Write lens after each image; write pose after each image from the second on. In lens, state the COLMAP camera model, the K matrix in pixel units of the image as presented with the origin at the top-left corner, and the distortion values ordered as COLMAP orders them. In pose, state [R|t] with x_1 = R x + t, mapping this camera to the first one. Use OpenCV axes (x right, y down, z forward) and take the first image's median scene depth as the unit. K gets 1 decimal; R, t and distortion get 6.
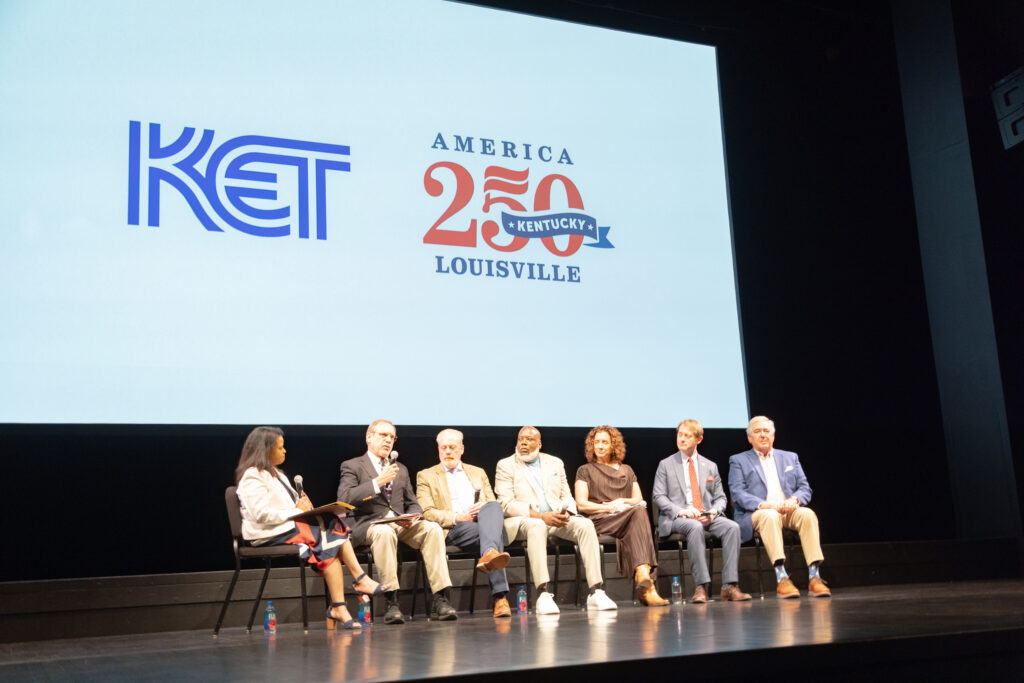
lens RADIAL K [[1098.6, 0, 514.7], [0, 1098.6, 341.5], [0, 0, 1]] dist [0.042985, 0.000000]
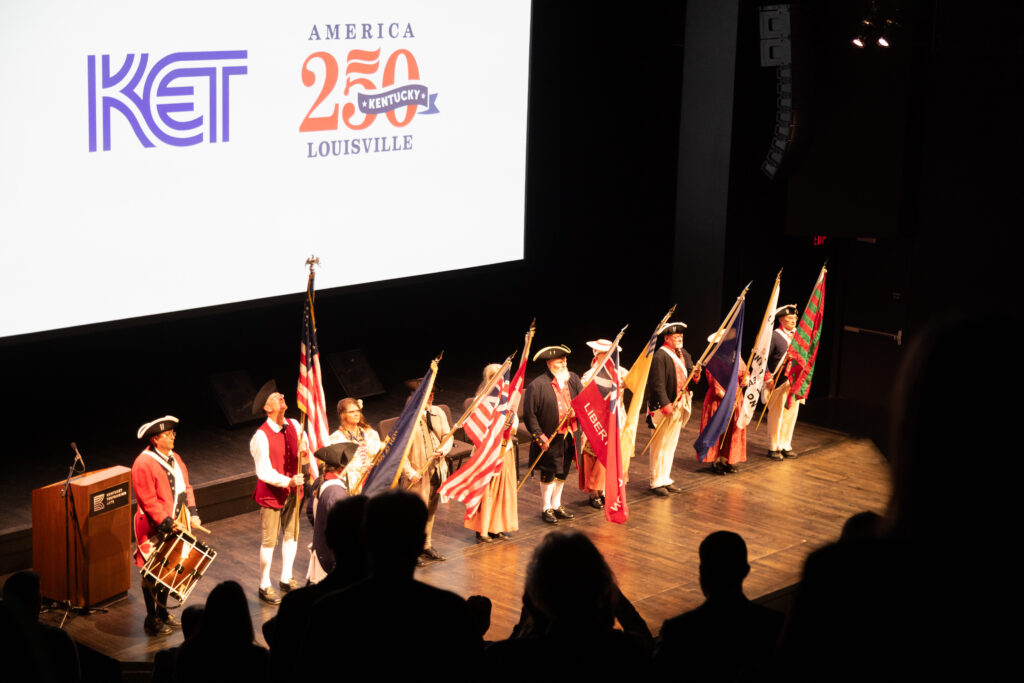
lens RADIAL K [[1910.7, 0, 511.9], [0, 1910.7, 341.5], [0, 0, 1]] dist [-0.151434, 0.000000]
pose [[0.924315, -0.003505, 0.381615, -0.611723], [-0.153494, 0.912096, 0.380158, -0.653361], [-0.349402, -0.409961, 0.842526, -0.789124]]
